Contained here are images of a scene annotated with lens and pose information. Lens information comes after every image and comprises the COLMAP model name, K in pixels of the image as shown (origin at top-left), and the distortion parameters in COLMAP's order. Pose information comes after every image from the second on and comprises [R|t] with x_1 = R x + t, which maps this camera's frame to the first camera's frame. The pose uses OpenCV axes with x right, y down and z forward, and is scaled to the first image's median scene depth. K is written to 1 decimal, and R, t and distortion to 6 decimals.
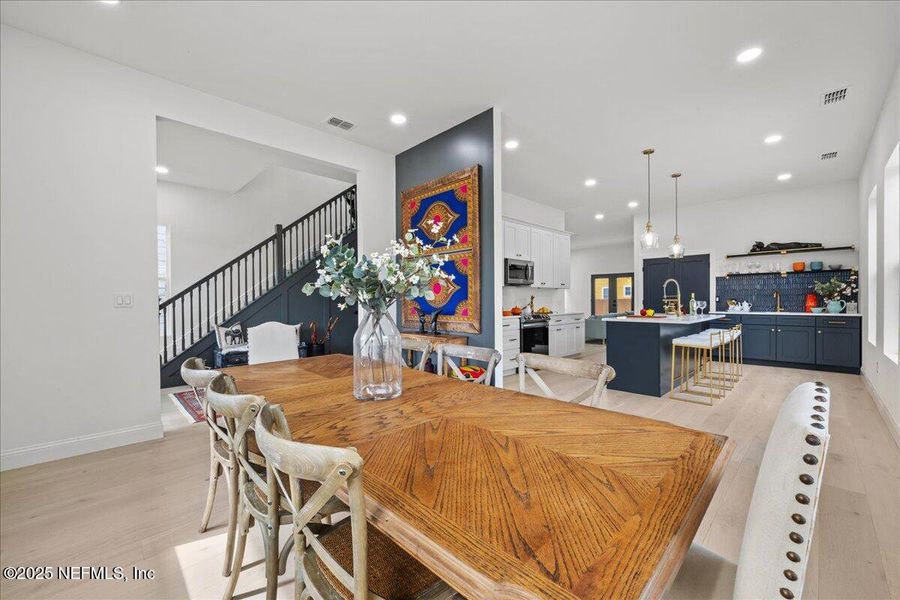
lens RADIAL K [[364.5, 0, 449.0], [0, 364.5, 301.6], [0, 0, 1]] dist [-0.002866, -0.000163]
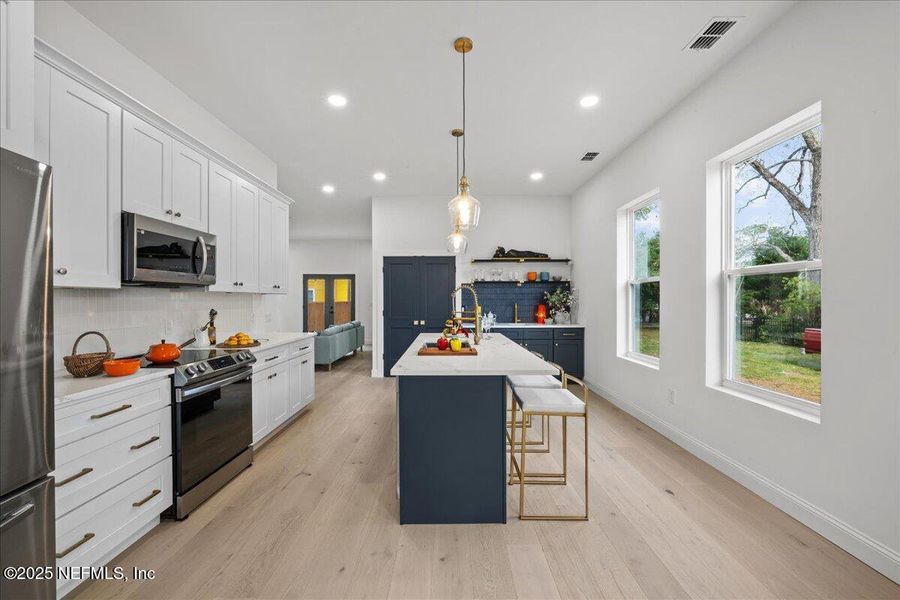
lens RADIAL K [[364.5, 0, 449.0], [0, 364.5, 301.6], [0, 0, 1]] dist [-0.002866, -0.000163]
pose [[0.705247, 0.001901, 0.708959, 0.114471], [-0.000228, 0.999997, -0.002454, -0.026141], [-0.708961, 0.001569, 0.705246, 0.467719]]
